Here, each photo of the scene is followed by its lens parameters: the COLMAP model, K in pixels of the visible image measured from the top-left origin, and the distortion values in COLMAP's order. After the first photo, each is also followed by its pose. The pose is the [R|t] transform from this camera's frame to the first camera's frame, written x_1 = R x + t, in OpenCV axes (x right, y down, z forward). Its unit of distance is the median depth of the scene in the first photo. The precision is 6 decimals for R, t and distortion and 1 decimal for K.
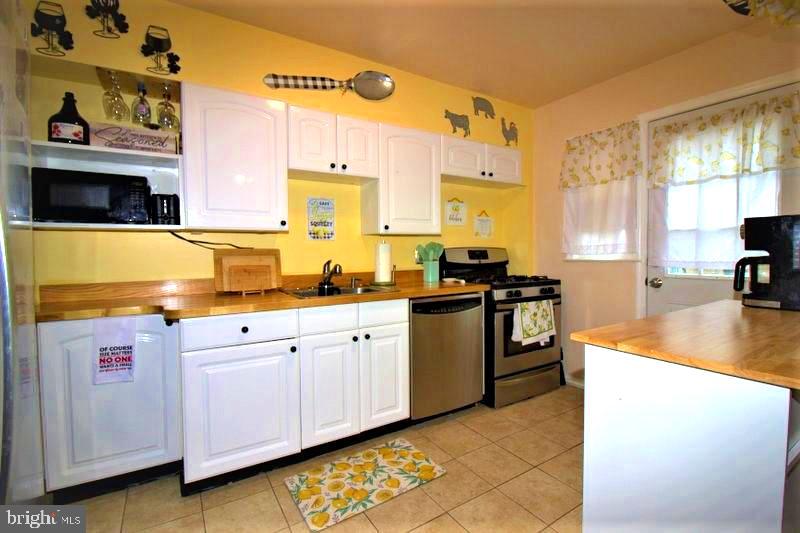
lens RADIAL K [[368.4, 0, 405.9], [0, 368.4, 267.5], [0, 0, 1]] dist [-0.011700, -0.007797]
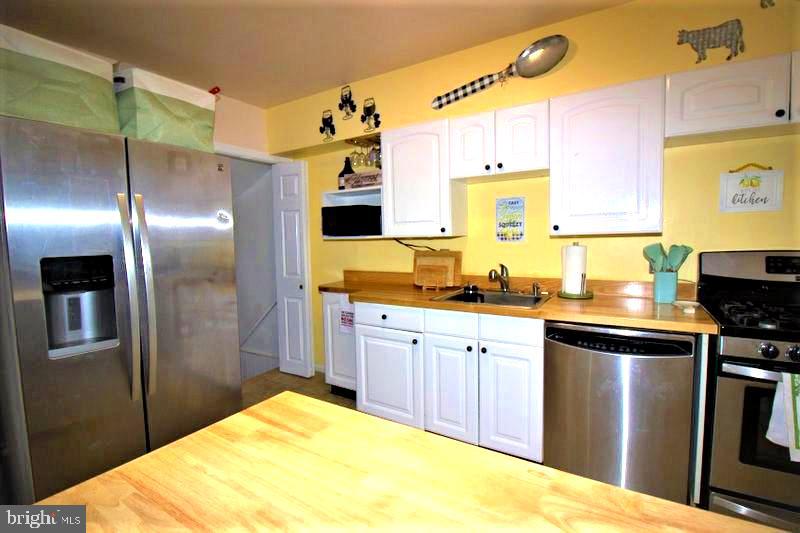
lens RADIAL K [[368.4, 0, 405.9], [0, 368.4, 266.2], [0, 0, 1]] dist [-0.011700, -0.007797]
pose [[0.438127, 0.071002, -0.896105, 0.600873], [-0.022385, 0.997428, 0.068085, -0.080750], [0.898634, -0.009771, 0.438590, 0.390996]]
